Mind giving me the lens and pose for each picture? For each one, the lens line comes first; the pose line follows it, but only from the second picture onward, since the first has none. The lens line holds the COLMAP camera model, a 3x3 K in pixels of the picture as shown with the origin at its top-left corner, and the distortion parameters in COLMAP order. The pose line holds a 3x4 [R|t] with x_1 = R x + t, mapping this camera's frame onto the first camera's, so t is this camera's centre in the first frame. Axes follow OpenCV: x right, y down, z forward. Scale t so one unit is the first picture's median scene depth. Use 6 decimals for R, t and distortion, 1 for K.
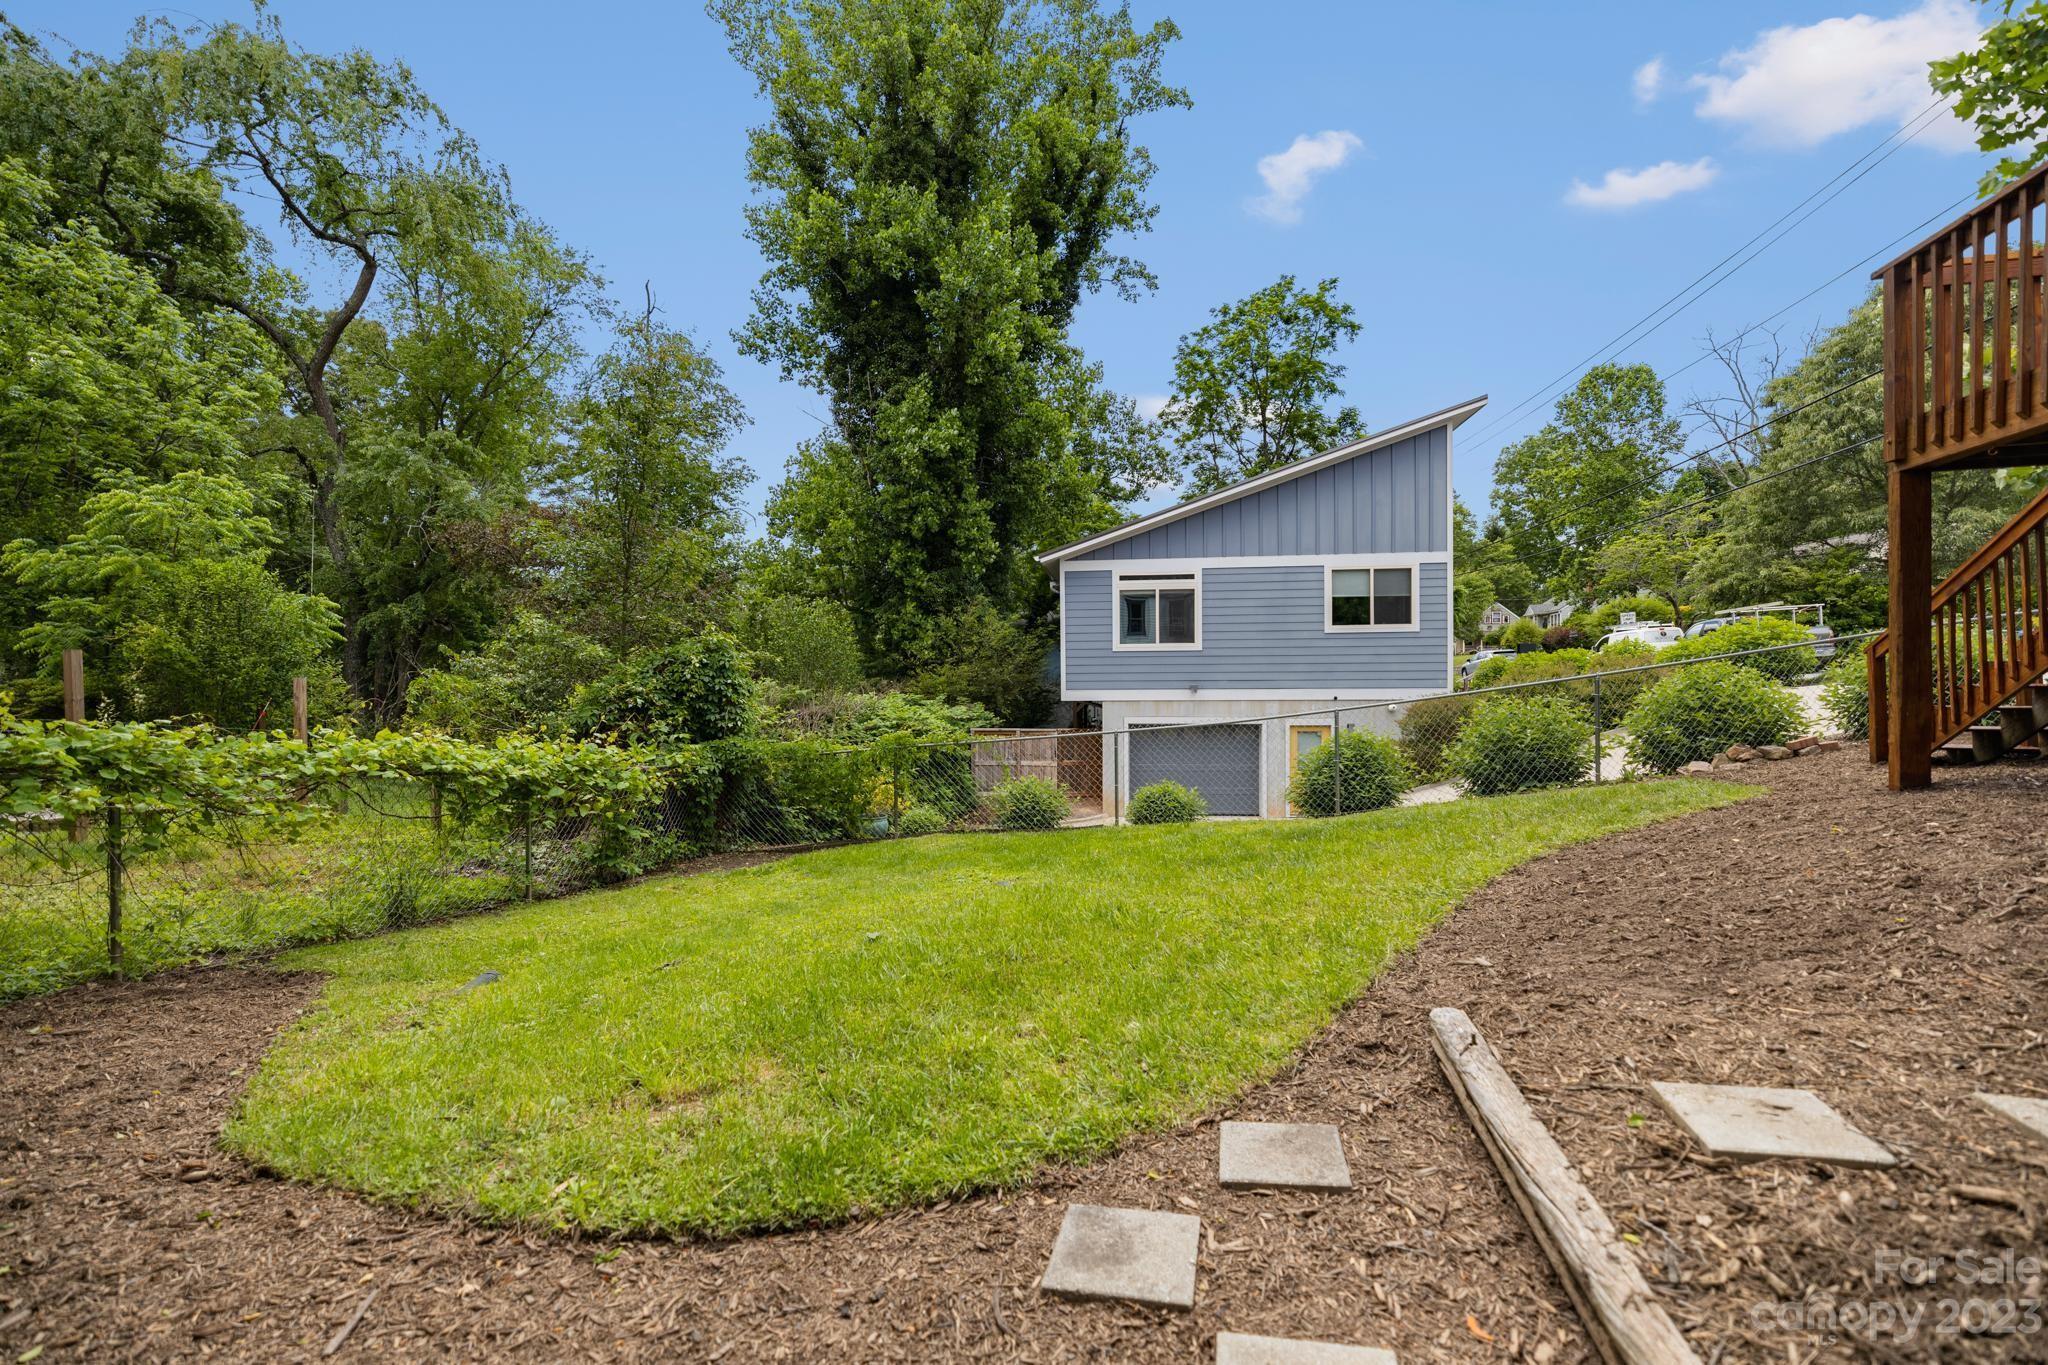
lens RADIAL K [[864.8, 0, 1025.7], [0, 864.8, 687.6], [0, 0, 1]] dist [0.000882, -0.000217]
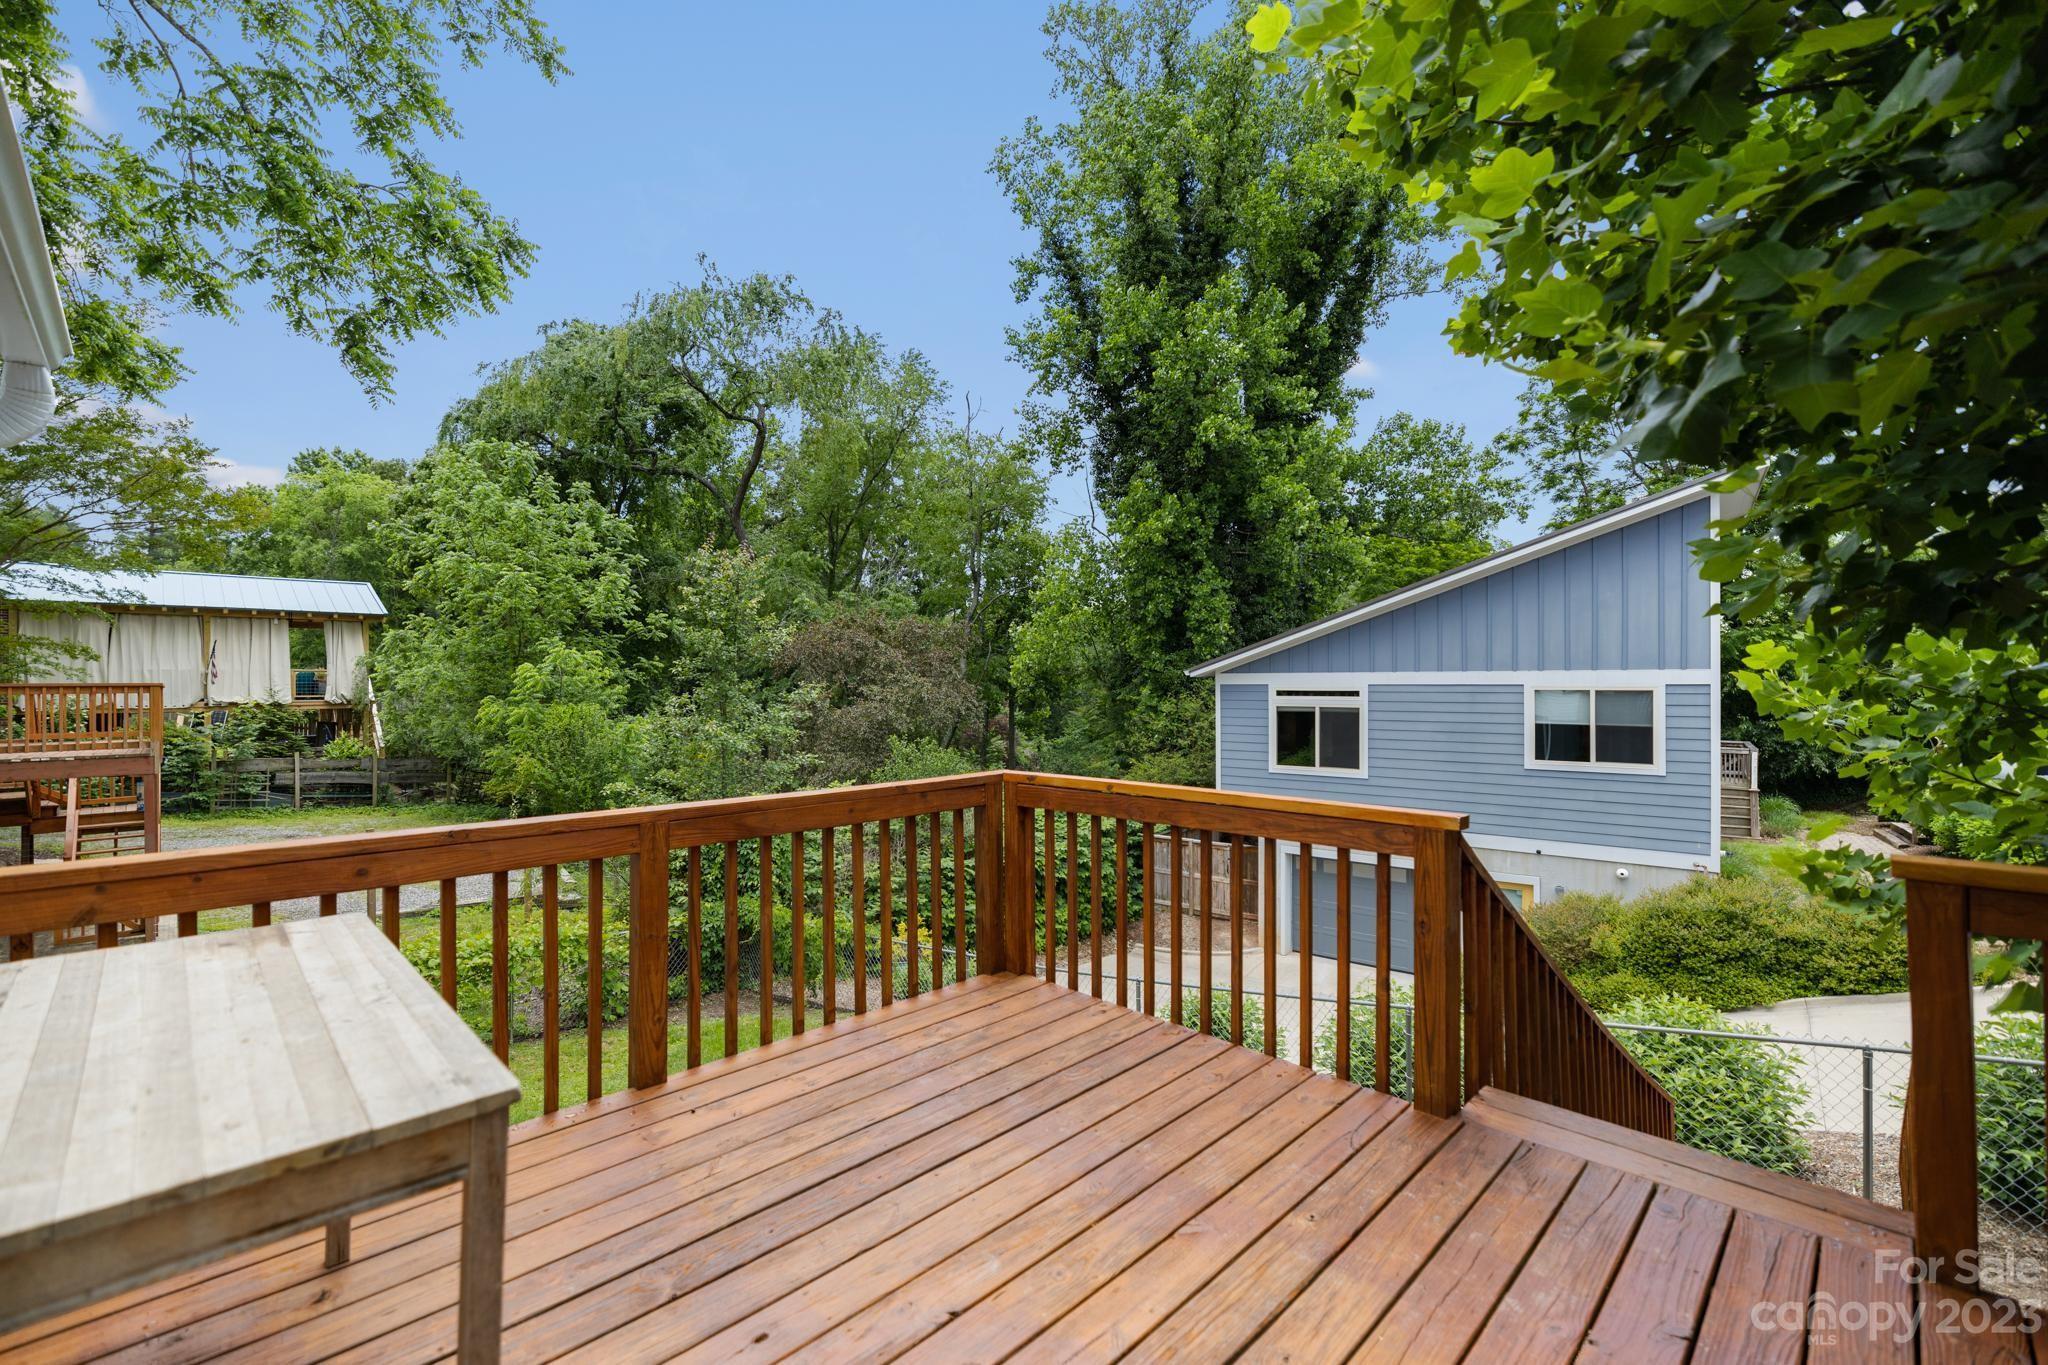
lens RADIAL K [[864.8, 0, 1025.7], [0, 864.8, 687.6], [0, 0, 1]] dist [0.000882, -0.000217]
pose [[0.862584, 0.008918, -0.505836, 0.343505], [-0.007853, 0.999960, 0.004239, -0.134487], [0.505854, 0.000316, 0.862619, 0.075697]]
